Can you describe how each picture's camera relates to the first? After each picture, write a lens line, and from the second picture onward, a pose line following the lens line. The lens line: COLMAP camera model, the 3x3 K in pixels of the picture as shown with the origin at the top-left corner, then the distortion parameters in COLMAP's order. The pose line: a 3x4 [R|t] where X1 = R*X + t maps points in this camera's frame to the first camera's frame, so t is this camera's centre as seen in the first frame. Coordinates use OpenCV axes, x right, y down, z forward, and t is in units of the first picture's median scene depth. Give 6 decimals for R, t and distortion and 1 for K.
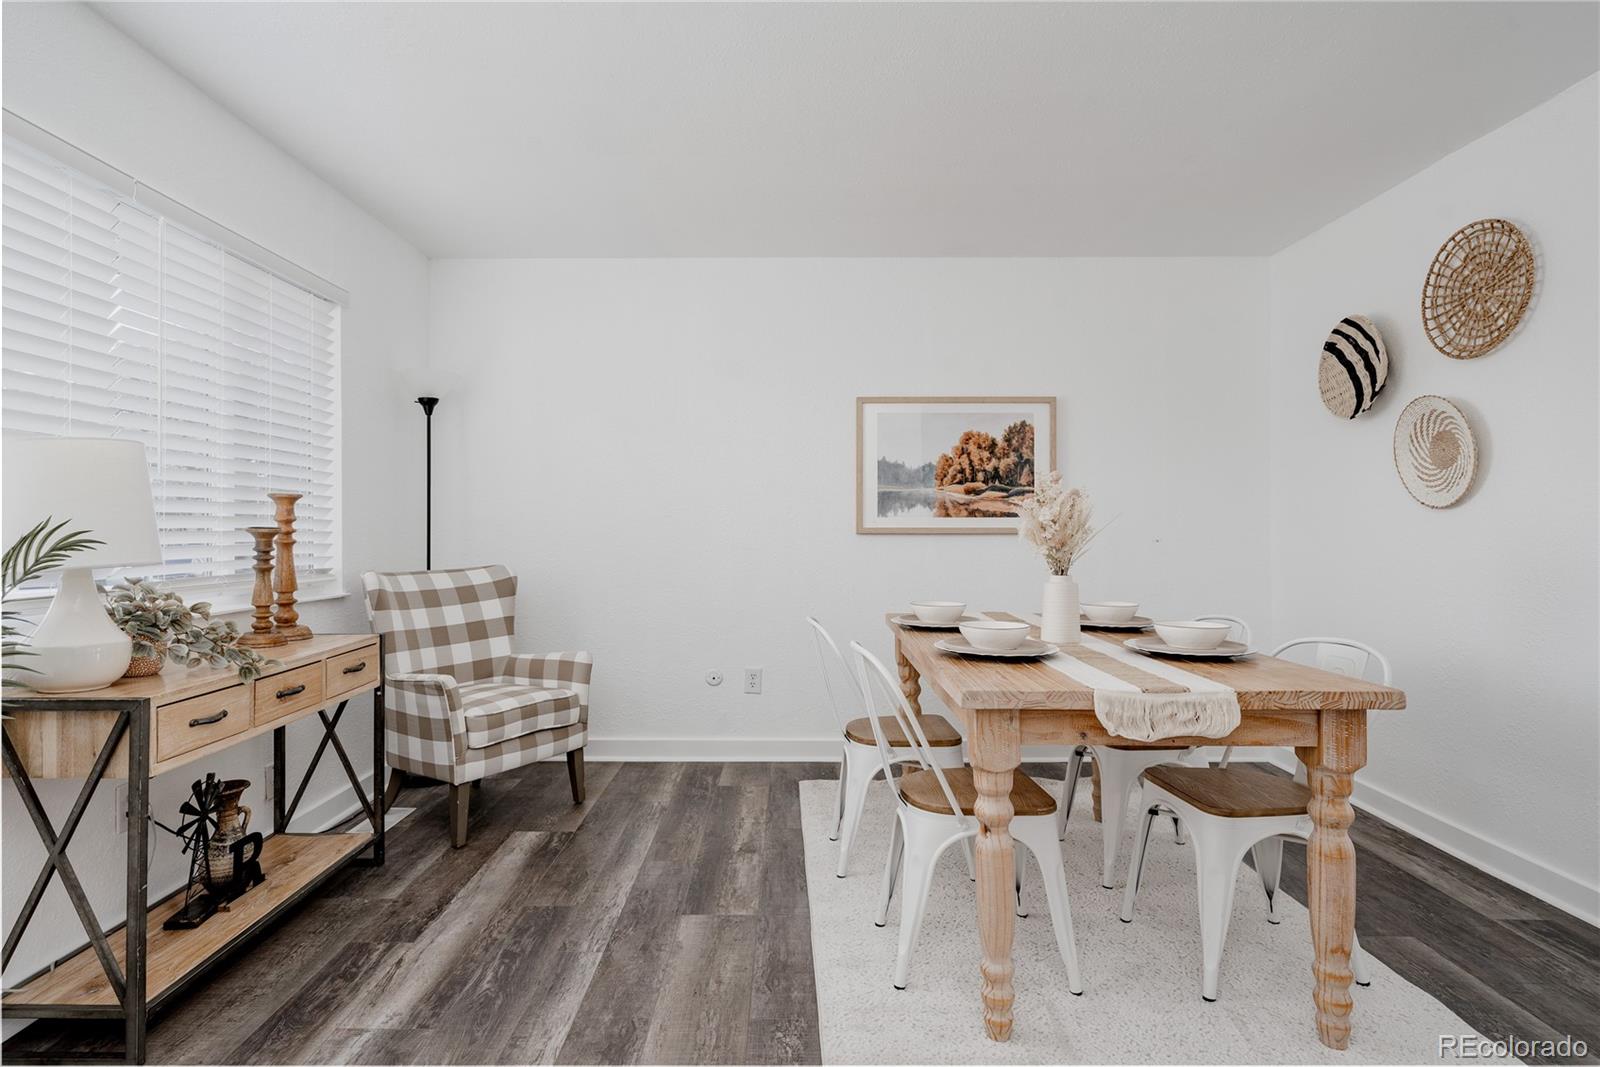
lens RADIAL K [[838.9, 0, 797.9], [0, 838.9, 544.0], [0, 0, 1]] dist [-0.000136, 0.003125]
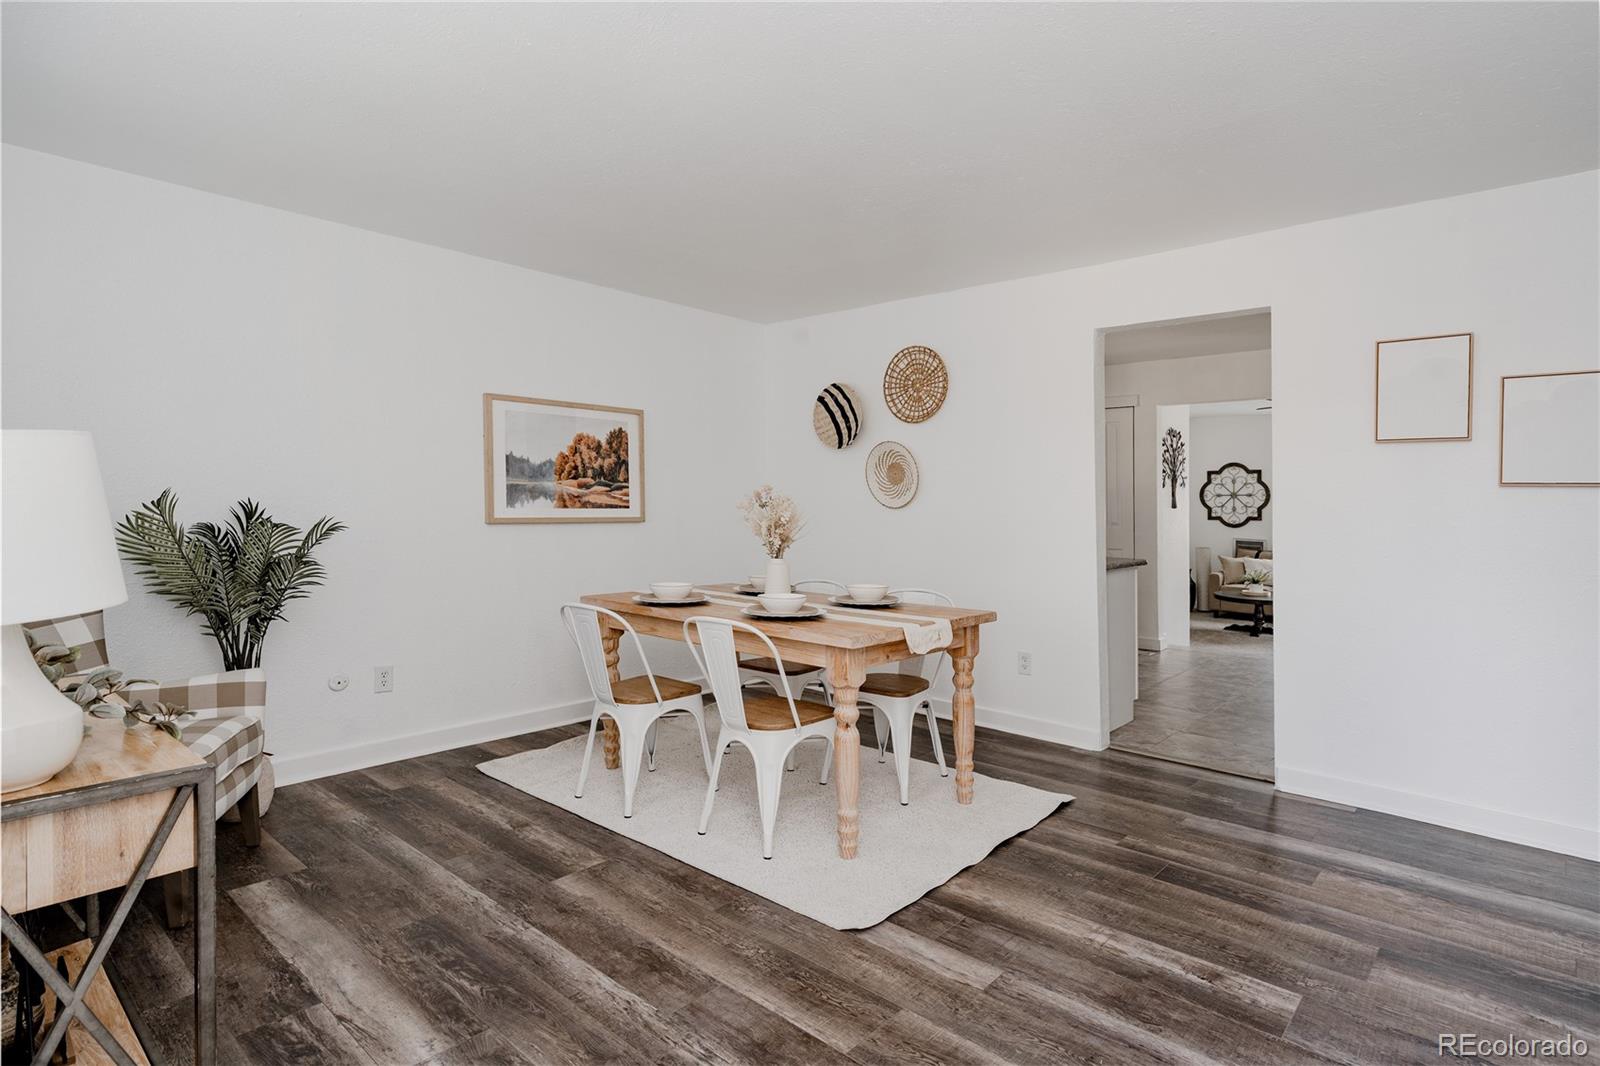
lens RADIAL K [[829.6, 0, 799.6], [0, 829.6, 520.0], [0, 0, 1]] dist [0.013424, -0.000287]
pose [[0.668099, -0.008506, 0.744023, -0.519918], [0.002177, 0.999953, 0.009477, -0.030276], [-0.744069, -0.004712, 0.668086, 0.020114]]
